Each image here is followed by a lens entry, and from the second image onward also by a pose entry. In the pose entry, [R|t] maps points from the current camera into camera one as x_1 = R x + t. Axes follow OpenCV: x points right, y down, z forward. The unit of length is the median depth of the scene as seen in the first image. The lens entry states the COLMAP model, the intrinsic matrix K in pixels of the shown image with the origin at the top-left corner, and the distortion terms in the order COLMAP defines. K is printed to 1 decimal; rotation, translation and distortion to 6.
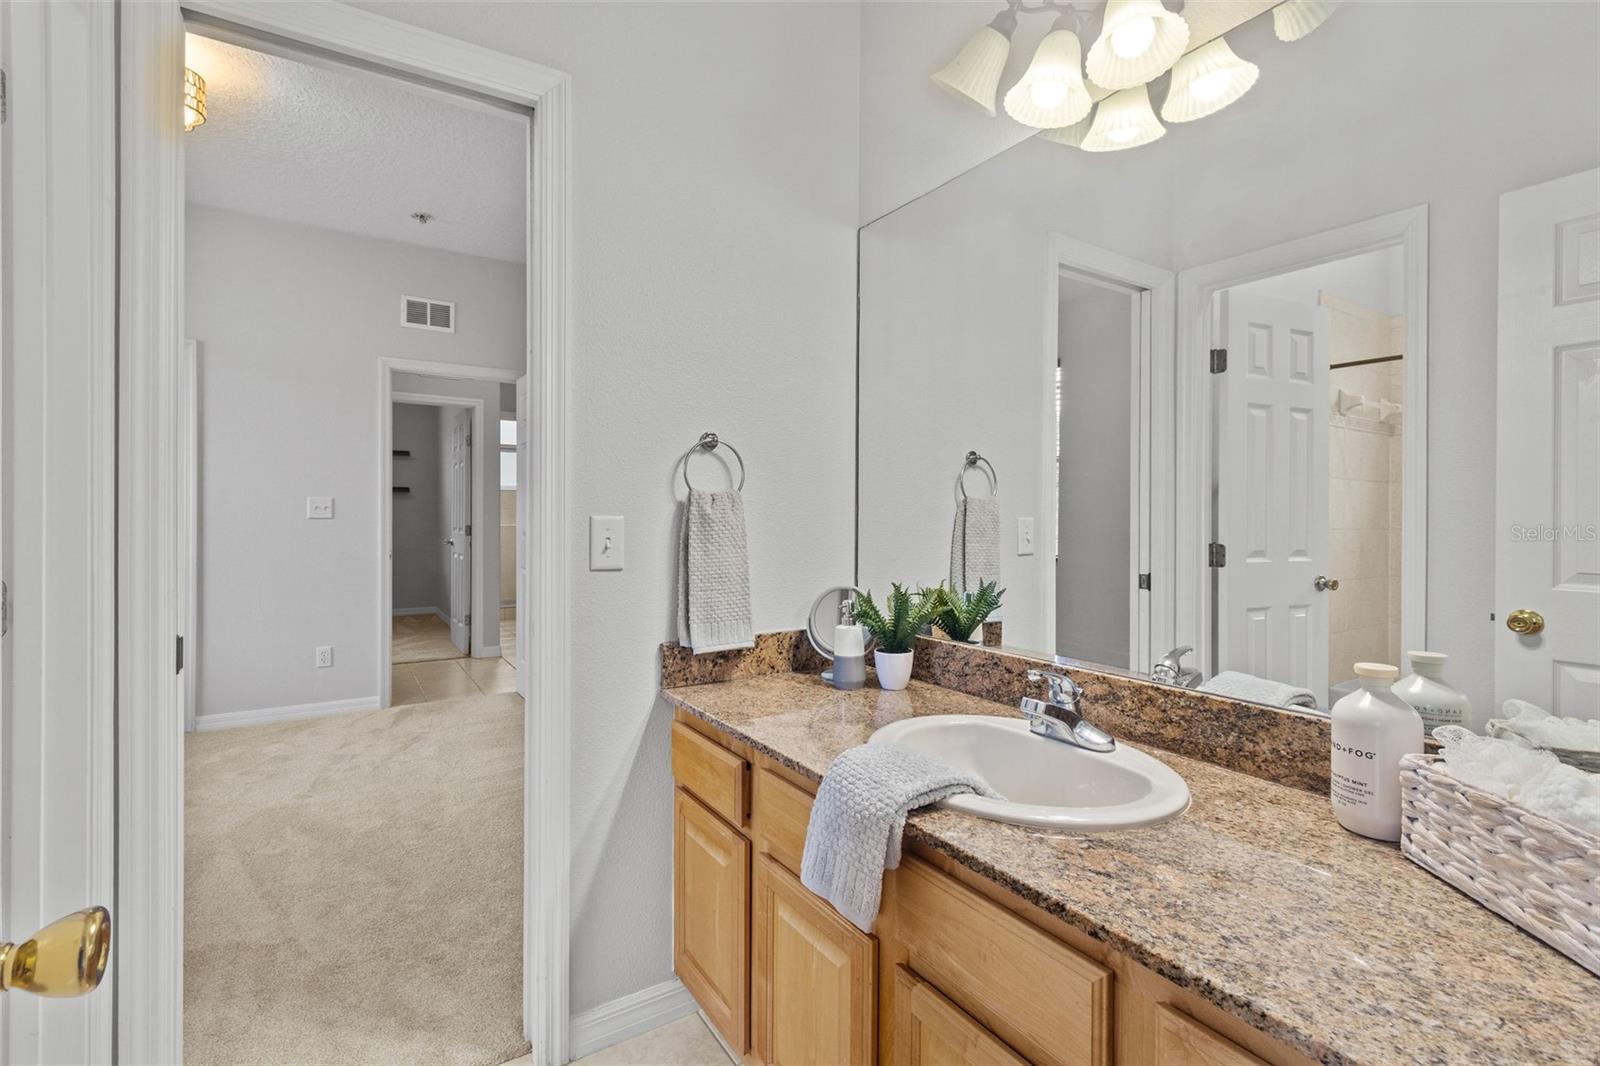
lens RADIAL K [[734.6, 0, 802.0], [0, 734.6, 528.5], [0, 0, 1]] dist [0.010442, -0.000490]
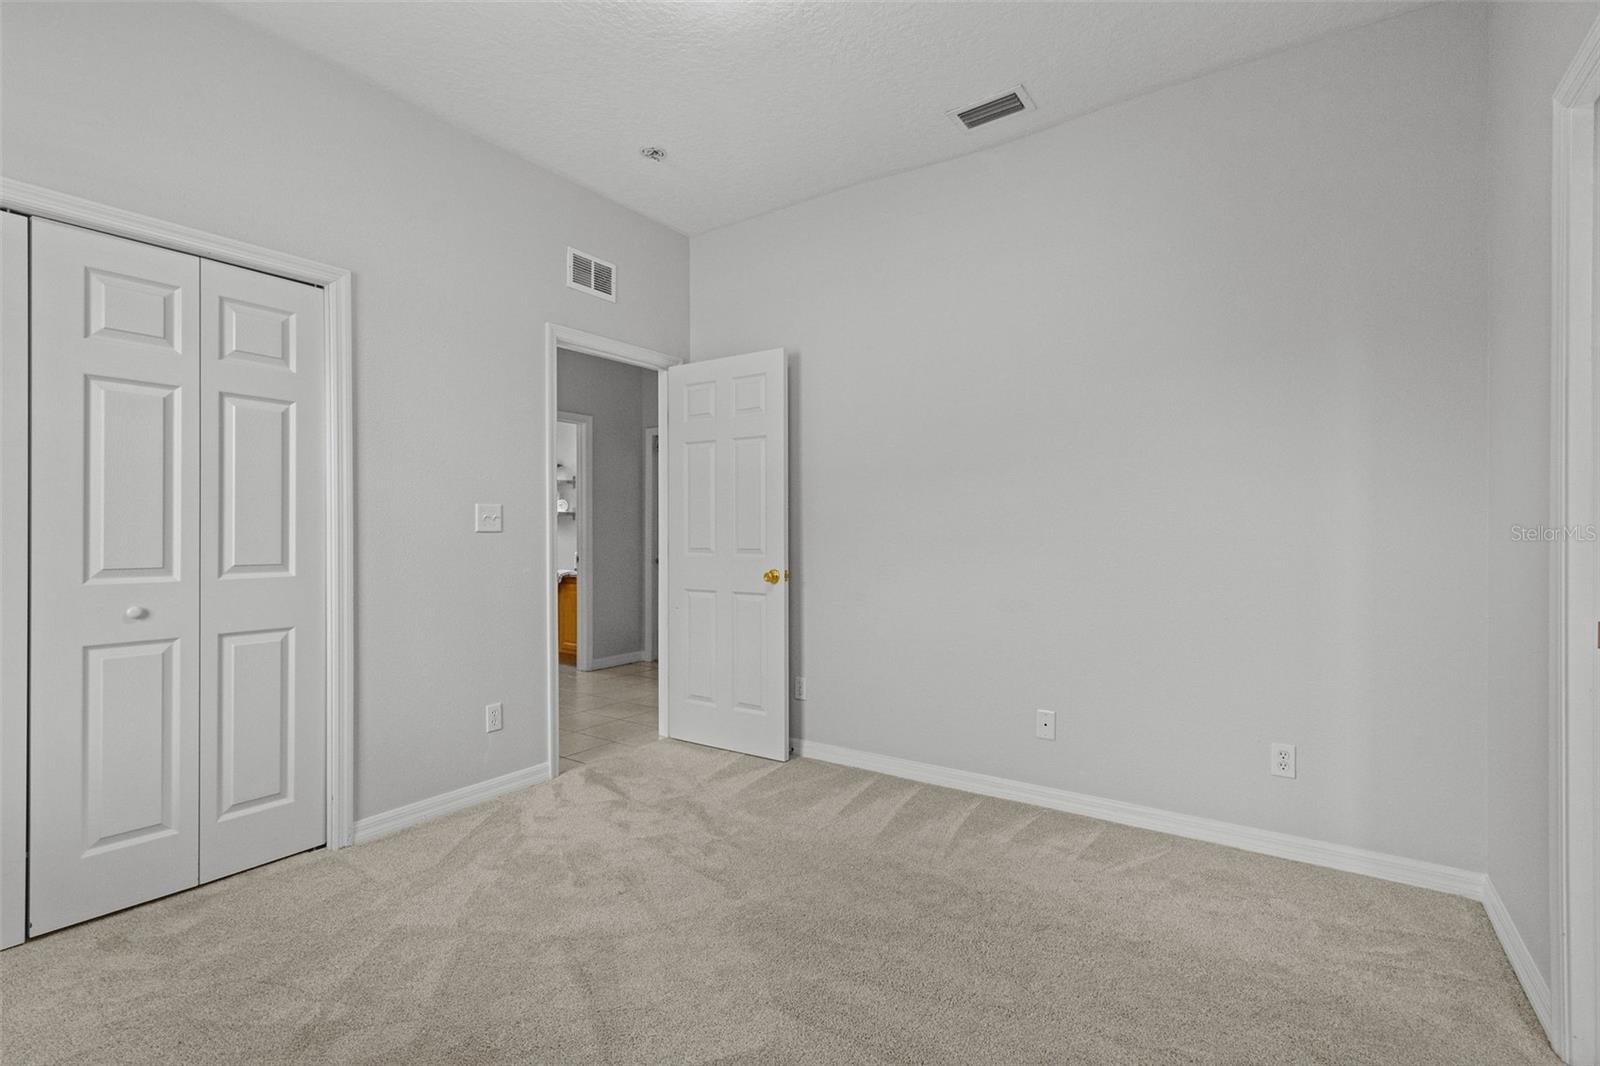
lens RADIAL K [[734.6, 0, 795.8], [0, 734.6, 538.8], [0, 0, 1]] dist [0.010442, -0.000490]
pose [[0.909908, -0.002061, 0.414806, -0.675292], [0.000600, 0.999993, 0.003652, -0.009338], [-0.414810, -0.003075, 0.909903, 0.195604]]
